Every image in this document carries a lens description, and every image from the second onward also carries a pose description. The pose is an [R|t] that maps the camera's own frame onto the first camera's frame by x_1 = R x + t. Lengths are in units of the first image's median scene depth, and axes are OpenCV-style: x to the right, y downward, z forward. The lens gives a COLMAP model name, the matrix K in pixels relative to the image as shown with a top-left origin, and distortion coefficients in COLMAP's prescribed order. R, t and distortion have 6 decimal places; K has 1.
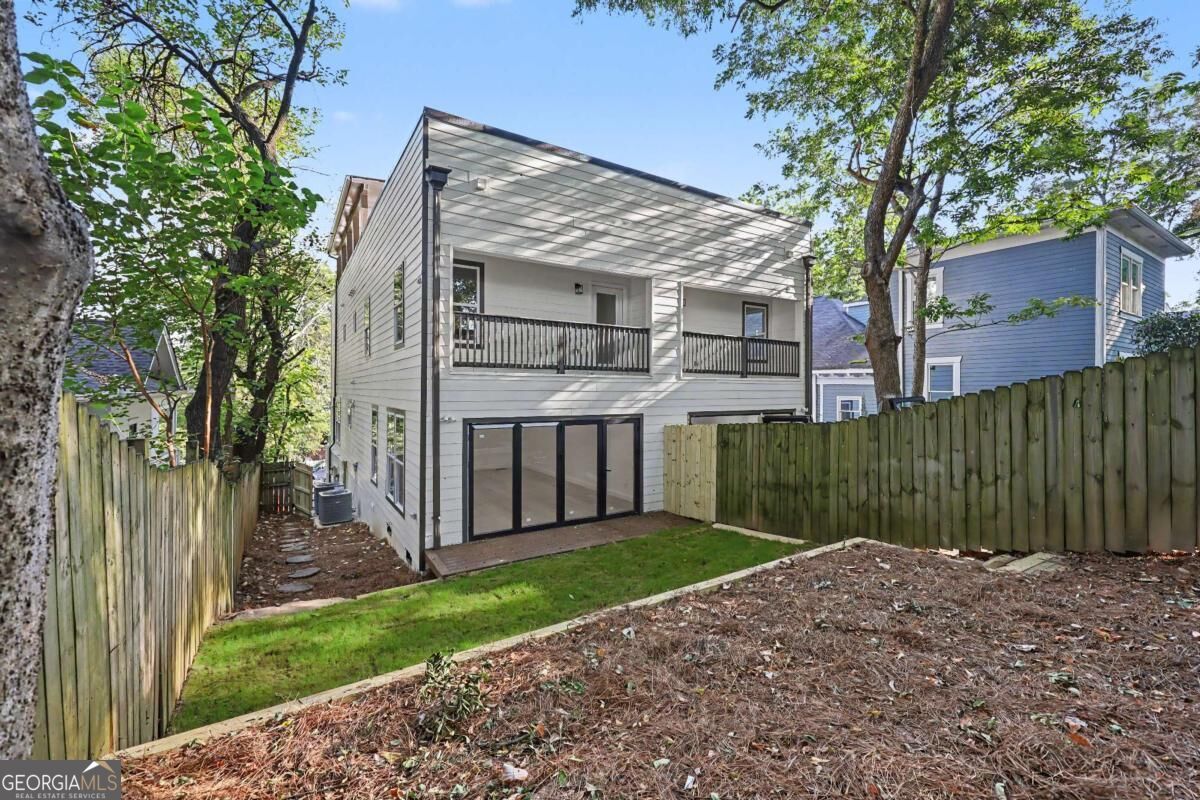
lens RADIAL K [[492.3, 0, 597.9], [0, 492.3, 389.3], [0, 0, 1]] dist [0.001761, 0.000156]
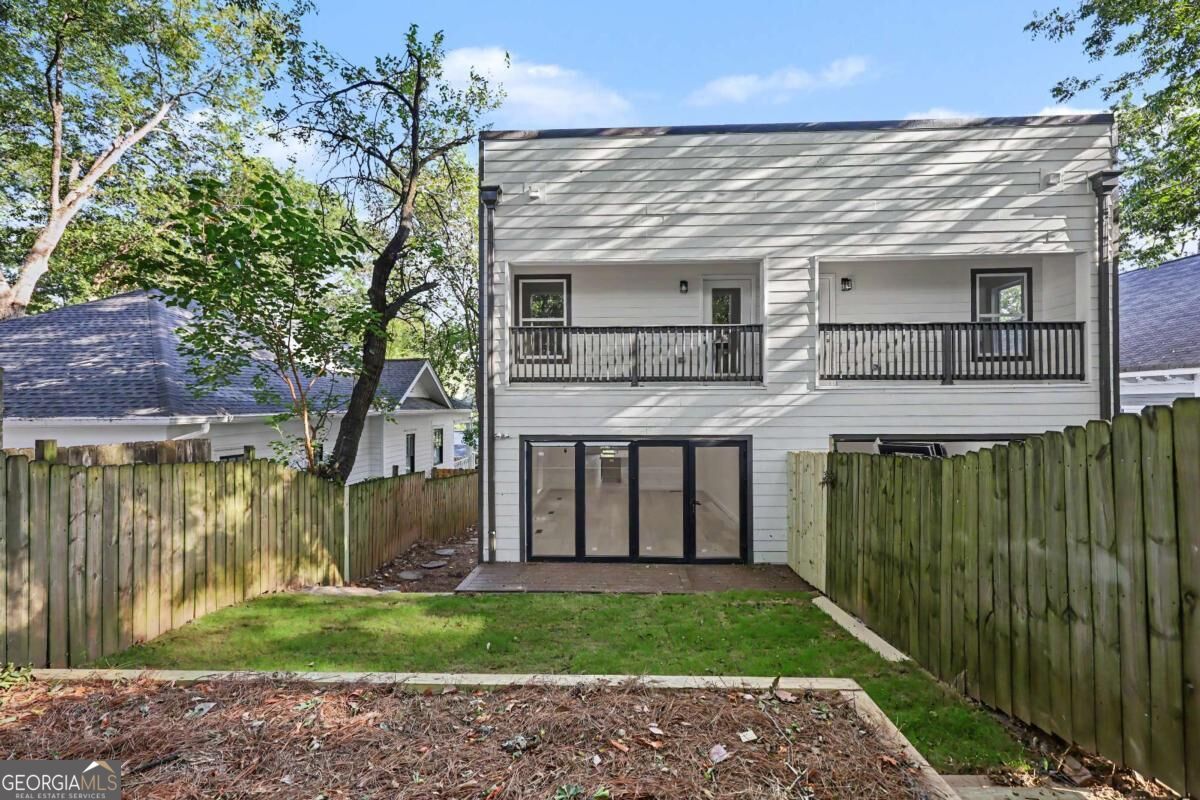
lens RADIAL K [[488.2, 0, 593.7], [0, 488.2, 405.4], [0, 0, 1]] dist [0.001057, 0.000228]
pose [[0.824437, -0.010185, -0.565862, 0.353322], [0.006862, 0.999944, -0.008000, 0.008255], [0.565912, 0.002713, 0.824461, 0.247544]]
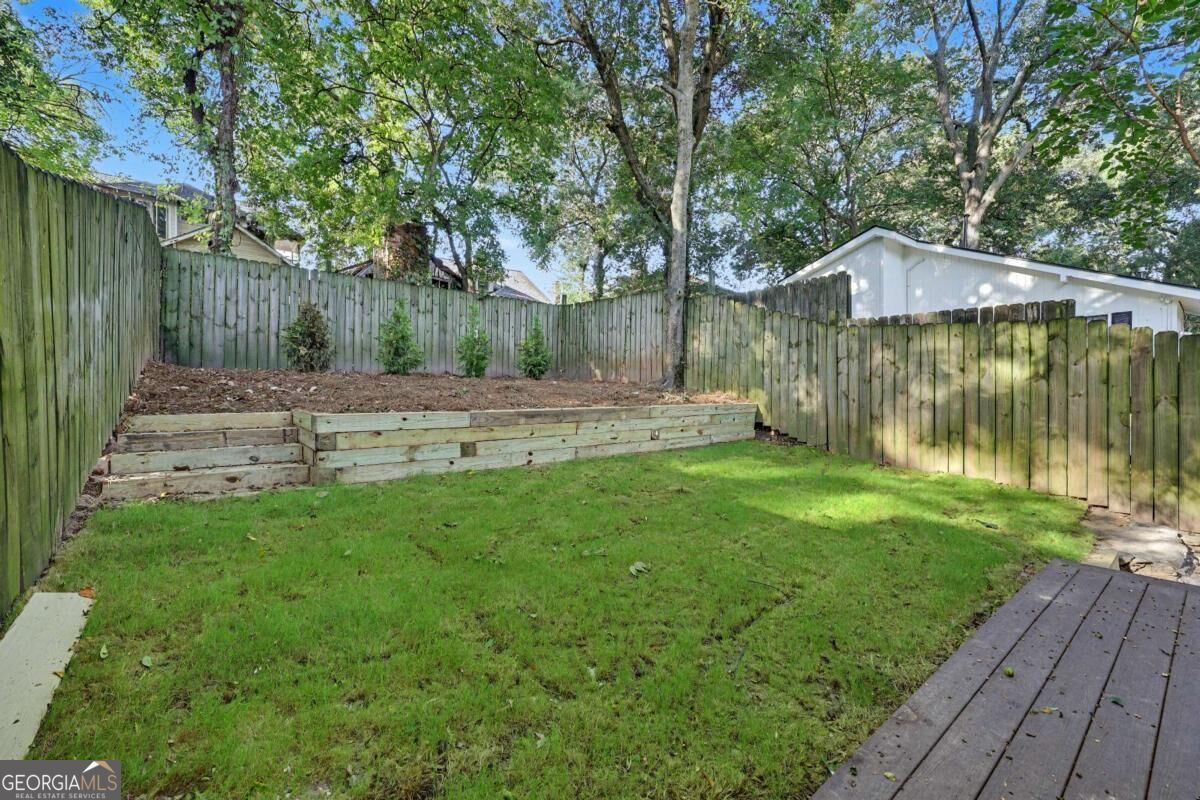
lens RADIAL K [[492.3, 0, 597.9], [0, 492.3, 389.3], [0, 0, 1]] dist [0.001761, 0.000156]
pose [[-0.994187, -0.001802, -0.107653, 0.119398], [-0.000346, 0.999908, -0.013543, 0.162553], [0.107667, -0.013427, -0.994096, 1.037860]]
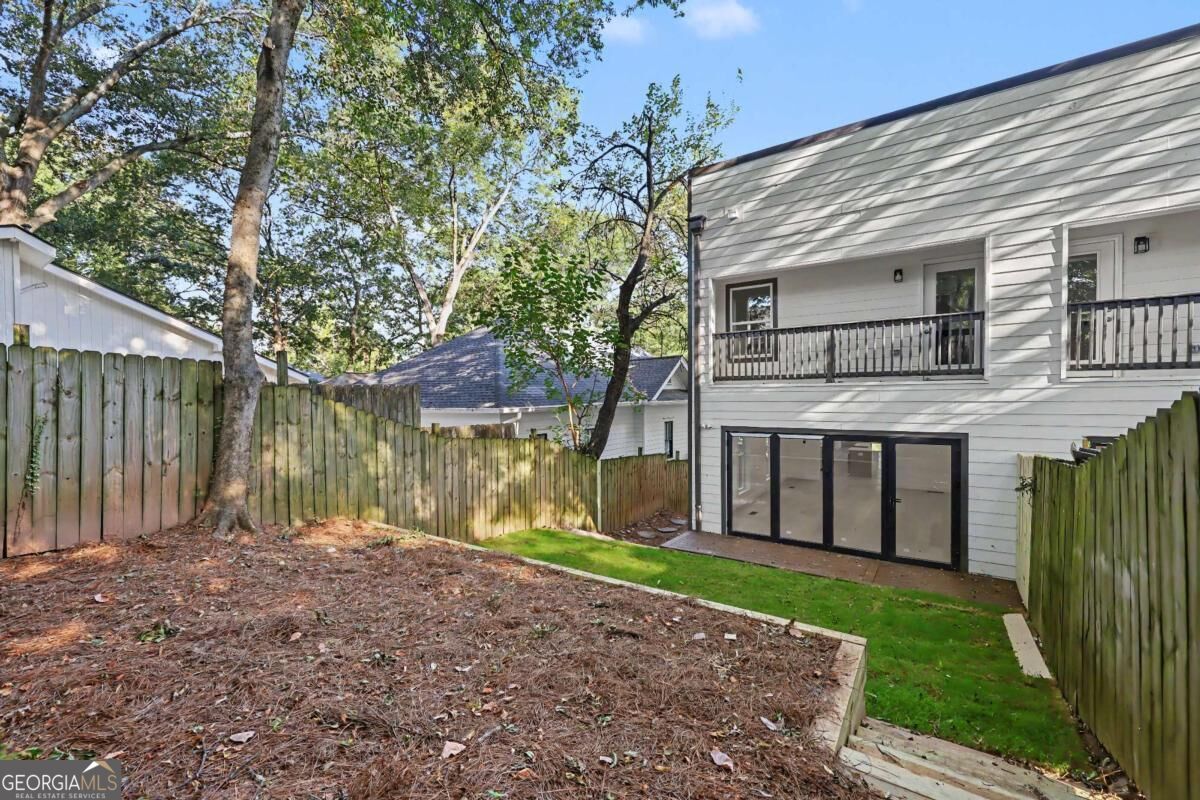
lens RADIAL K [[480.3, 0, 602.0], [0, 480.3, 404.2], [0, 0, 1]] dist [-0.001006, -0.000159]
pose [[0.402693, 0.006753, -0.915310, 0.562238], [0.010382, 0.999875, 0.011945, -0.006641], [0.915276, -0.014313, 0.402573, 0.262713]]
